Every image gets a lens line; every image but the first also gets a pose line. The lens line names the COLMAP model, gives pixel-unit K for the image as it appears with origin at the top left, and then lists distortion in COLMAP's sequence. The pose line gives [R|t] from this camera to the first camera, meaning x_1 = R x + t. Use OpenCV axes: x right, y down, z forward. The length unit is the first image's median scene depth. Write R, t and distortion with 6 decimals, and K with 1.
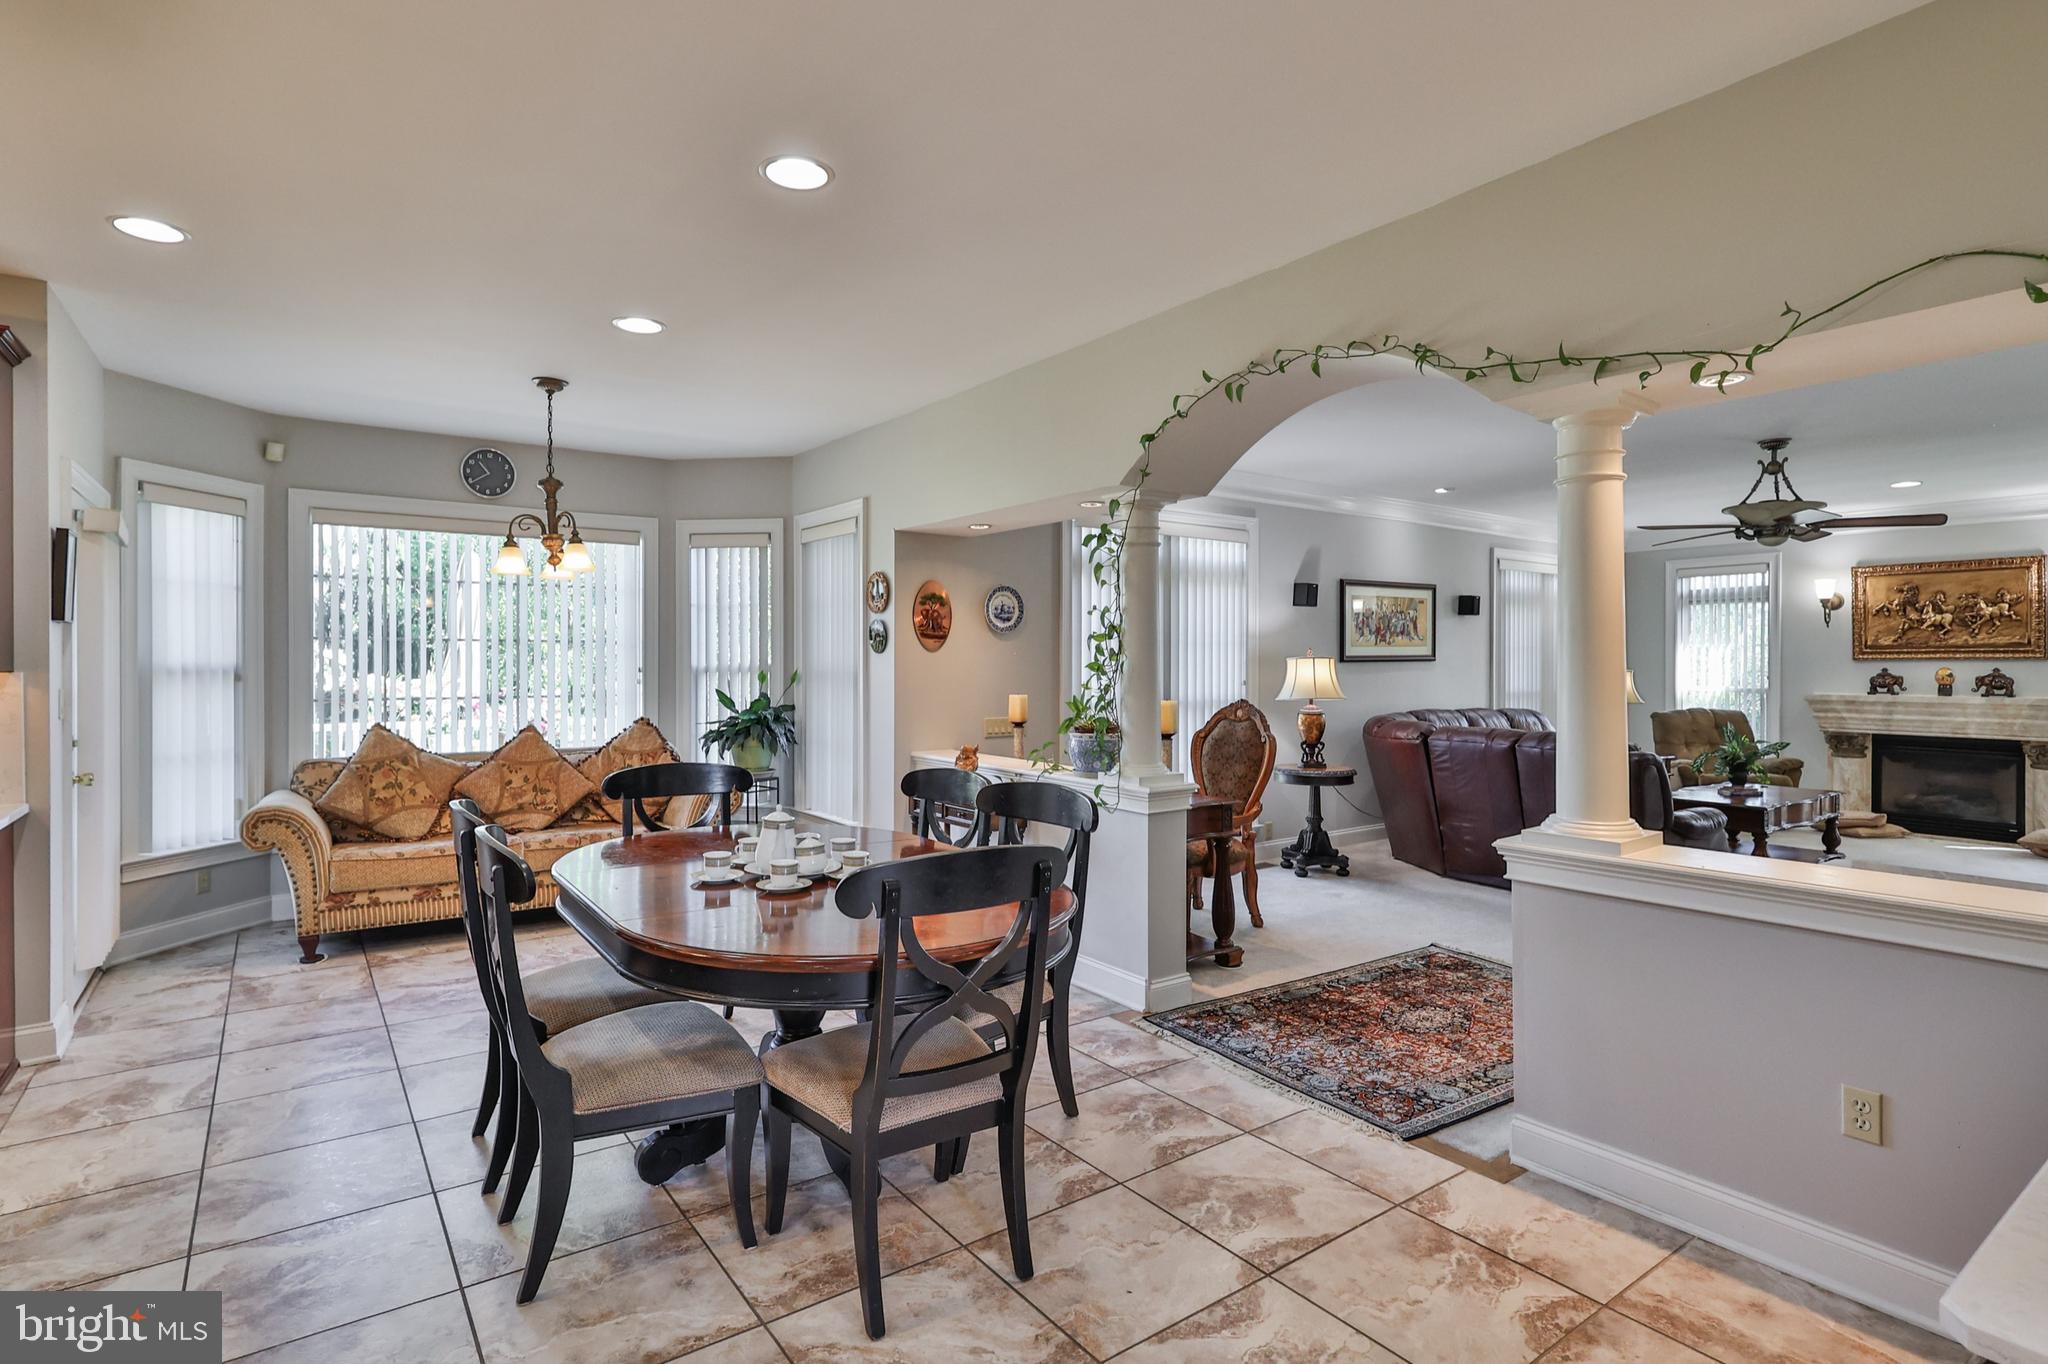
lens RADIAL K [[1009.4, 0, 1010.4], [0, 1009.4, 669.3], [0, 0, 1]] dist [0.000019, -0.000750]
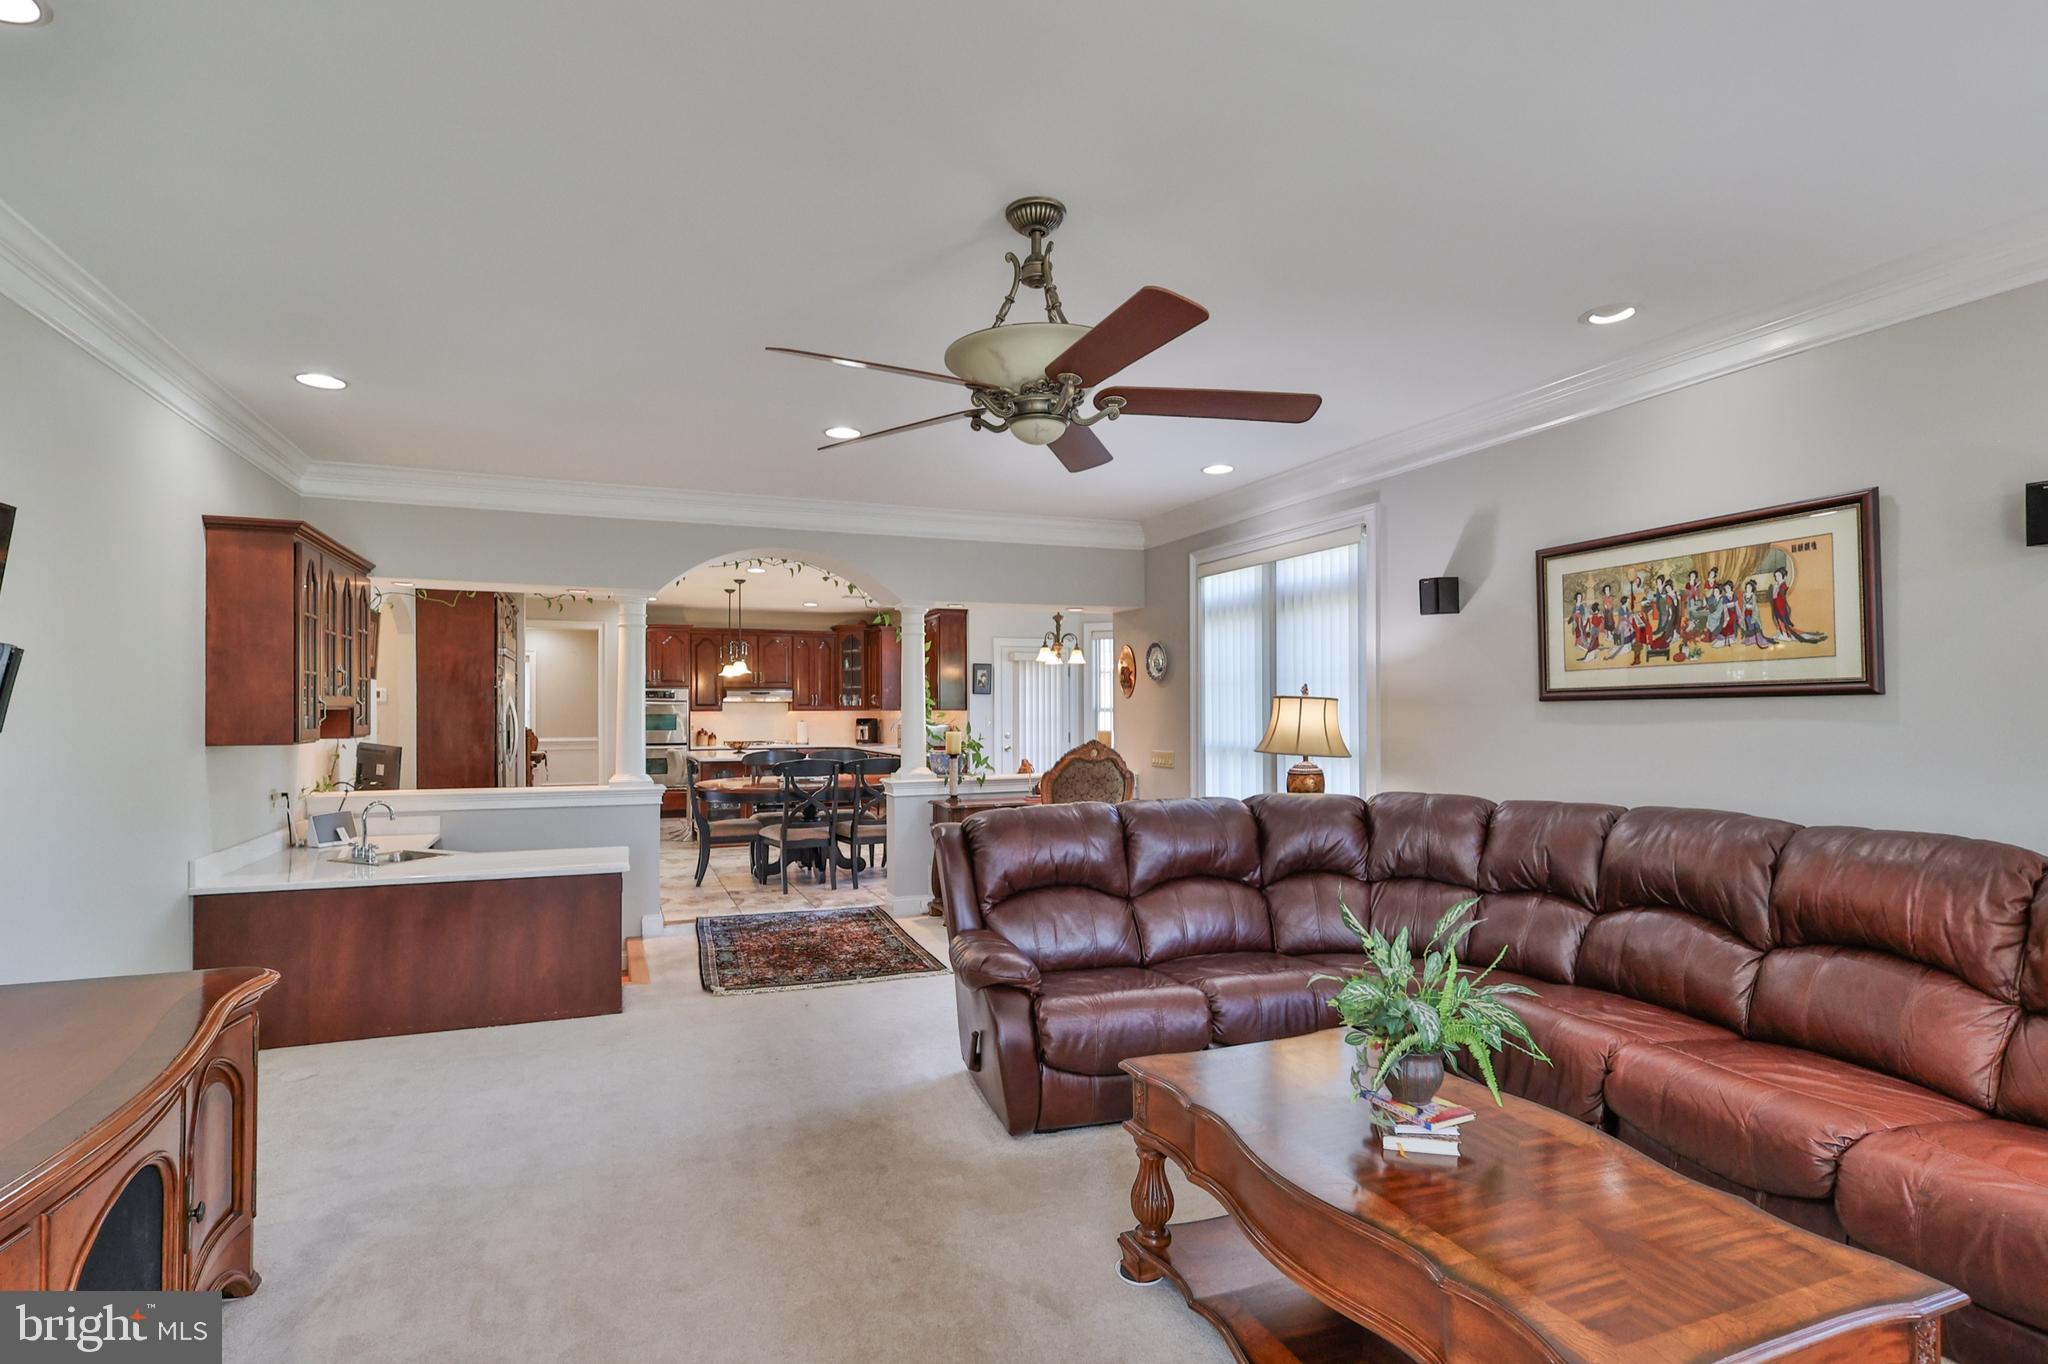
lens RADIAL K [[1009.4, 0, 1010.4], [0, 1009.4, 669.3], [0, 0, 1]] dist [0.000019, -0.000750]
pose [[-0.239214, -0.038262, -0.970213, 0.929576], [-0.004776, 0.999258, -0.038229, -0.002291], [0.970955, -0.004511, -0.239219, 0.854547]]
